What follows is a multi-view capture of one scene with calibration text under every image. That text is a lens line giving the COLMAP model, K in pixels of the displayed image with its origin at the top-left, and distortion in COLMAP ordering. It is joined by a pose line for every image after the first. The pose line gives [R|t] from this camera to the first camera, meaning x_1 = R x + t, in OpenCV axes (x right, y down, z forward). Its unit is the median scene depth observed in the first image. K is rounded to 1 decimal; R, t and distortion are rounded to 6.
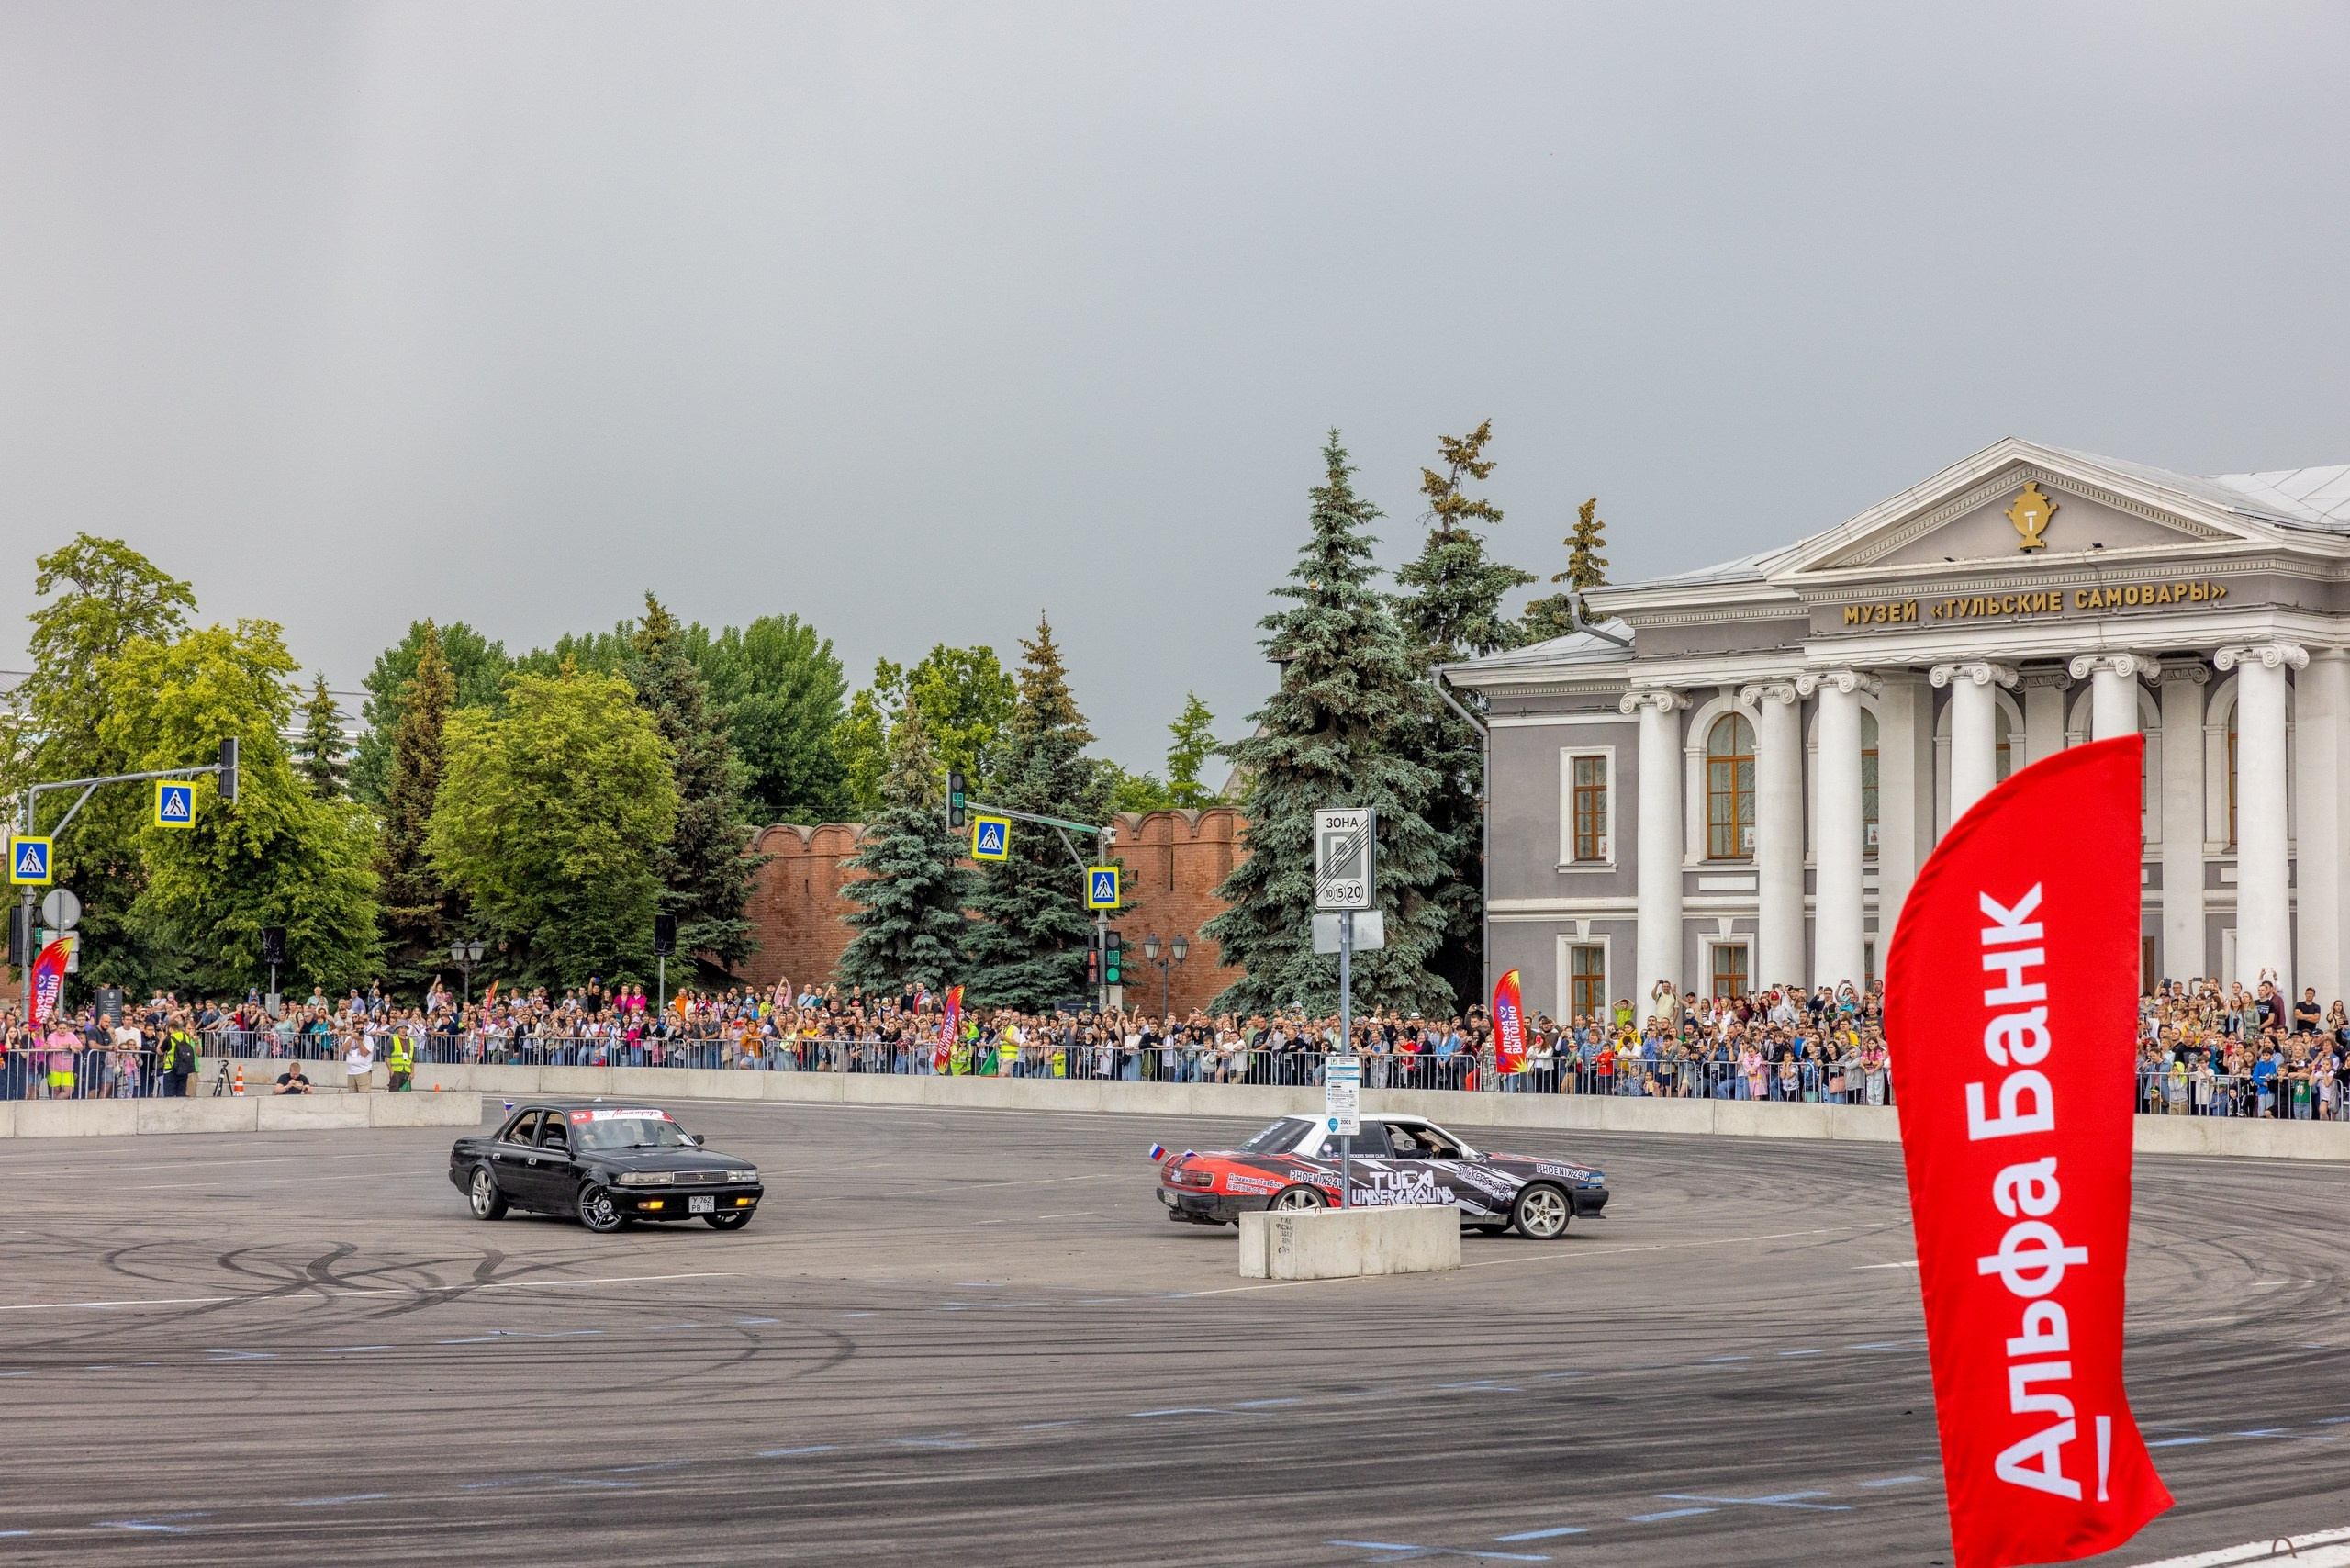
lens RADIAL K [[4708.7, 0, 1062.6], [0, 4708.7, 941.2], [0, 0, 1]] dist [0.023899, 0.139556]
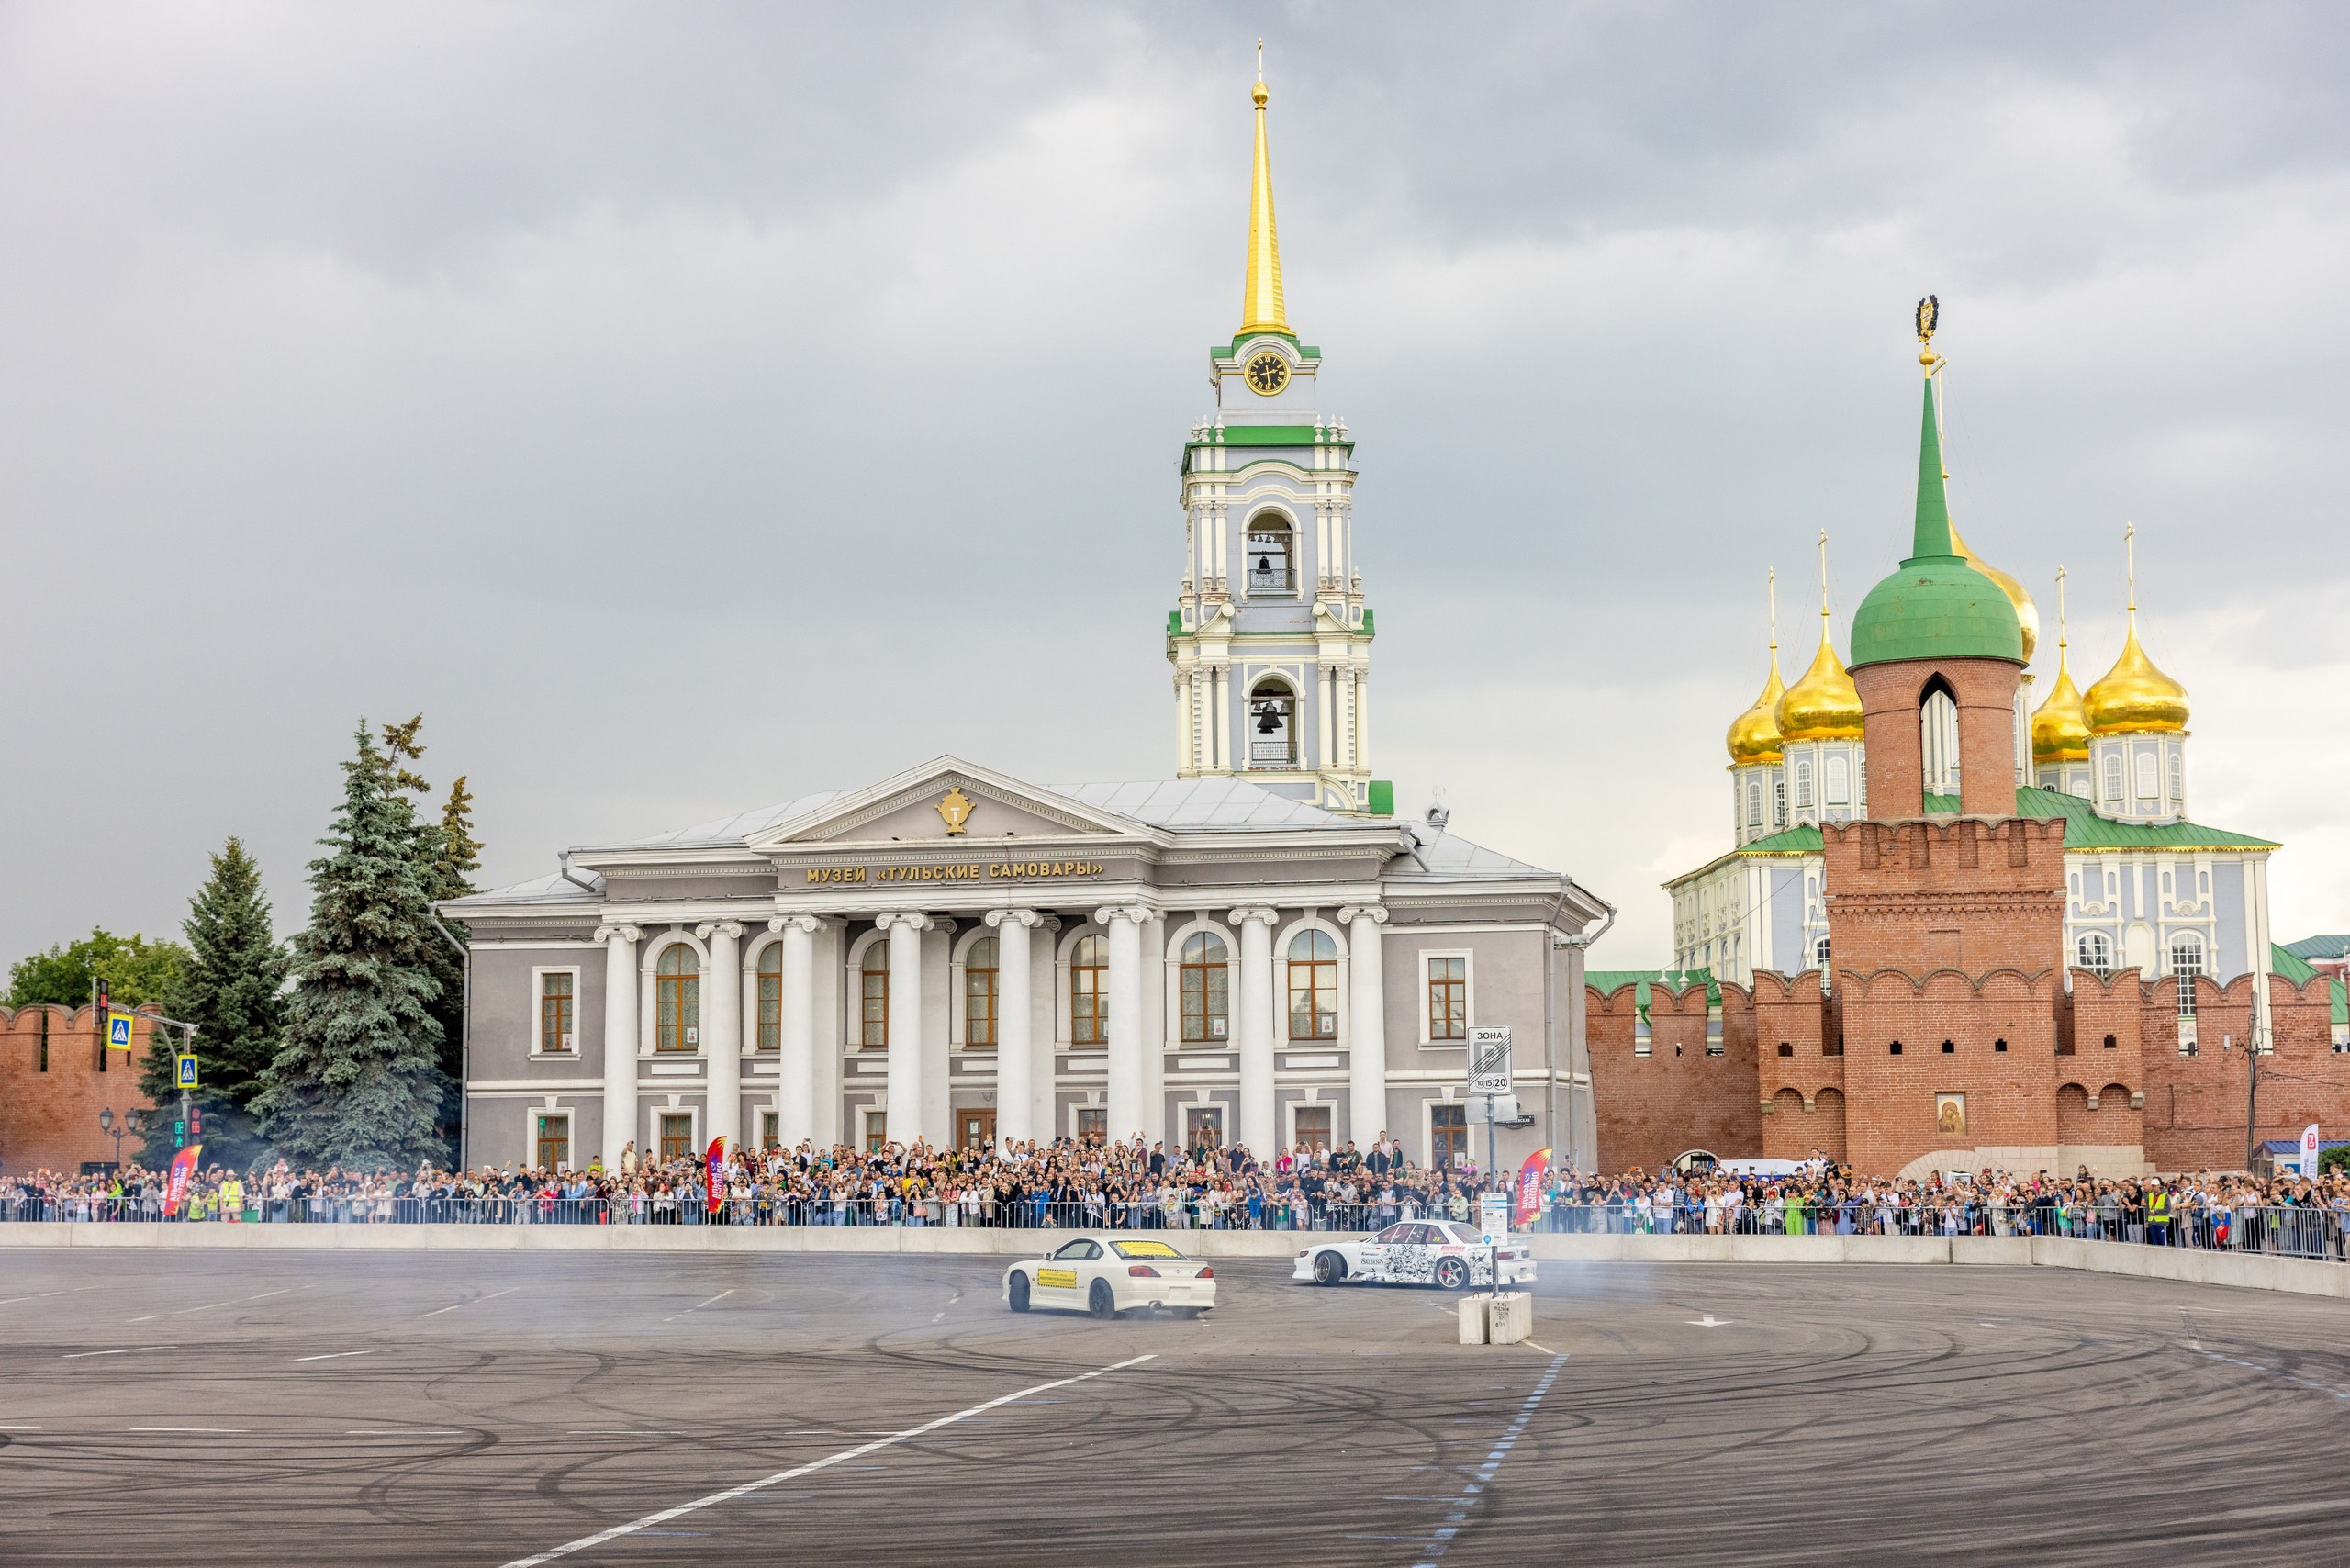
lens RADIAL K [[3706.8, 0, 1138.7], [0, 3706.8, 840.1], [0, 0, 1]] dist [0.013225, 0.045076]
pose [[0.868854, 0.034344, 0.493876, -0.266274], [0.002062, 0.997331, -0.072982, 0.000005], [-0.495064, 0.064429, 0.866464, 0.009218]]
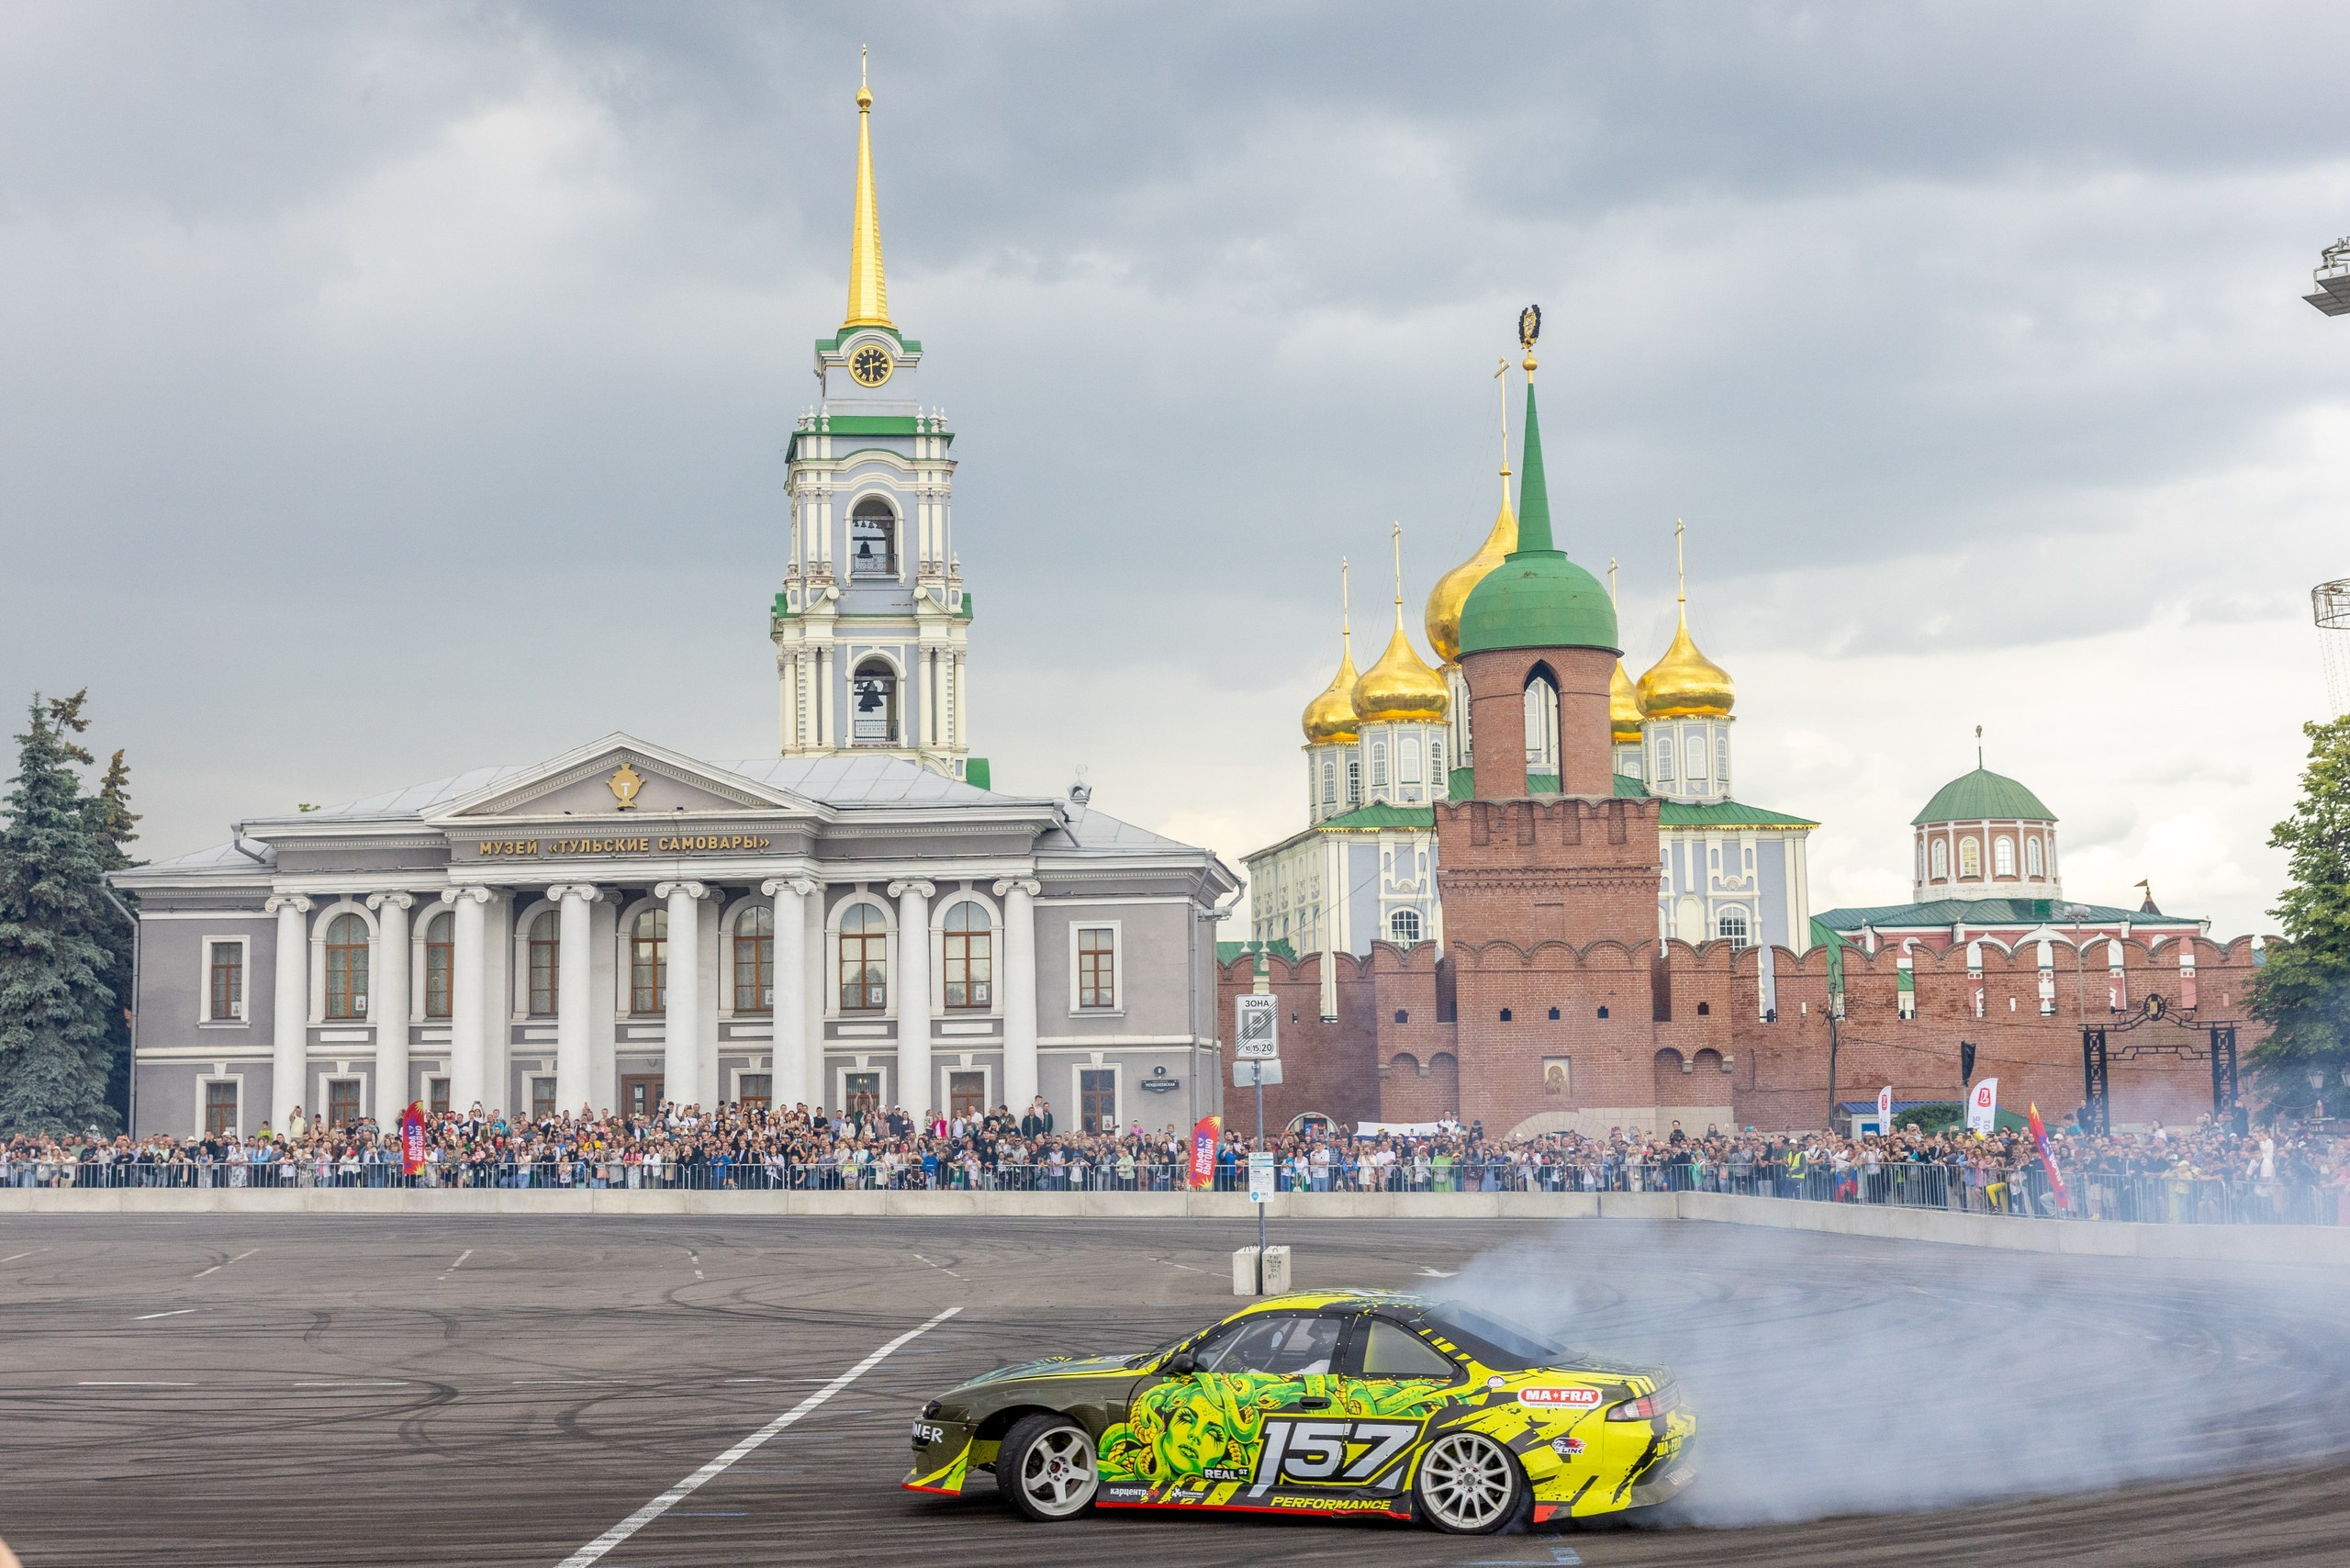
lens RADIAL K [[3584.7, 0, 1026.7], [0, 3584.7, 745.5], [0, 0, 1]] dist [-0.007396, 0.111518]
pose [[0.816515, 0.049360, 0.575210, -0.301290], [0.004080, 0.995820, -0.091245, -0.000428], [-0.577309, 0.076850, 0.812901, 0.019161]]
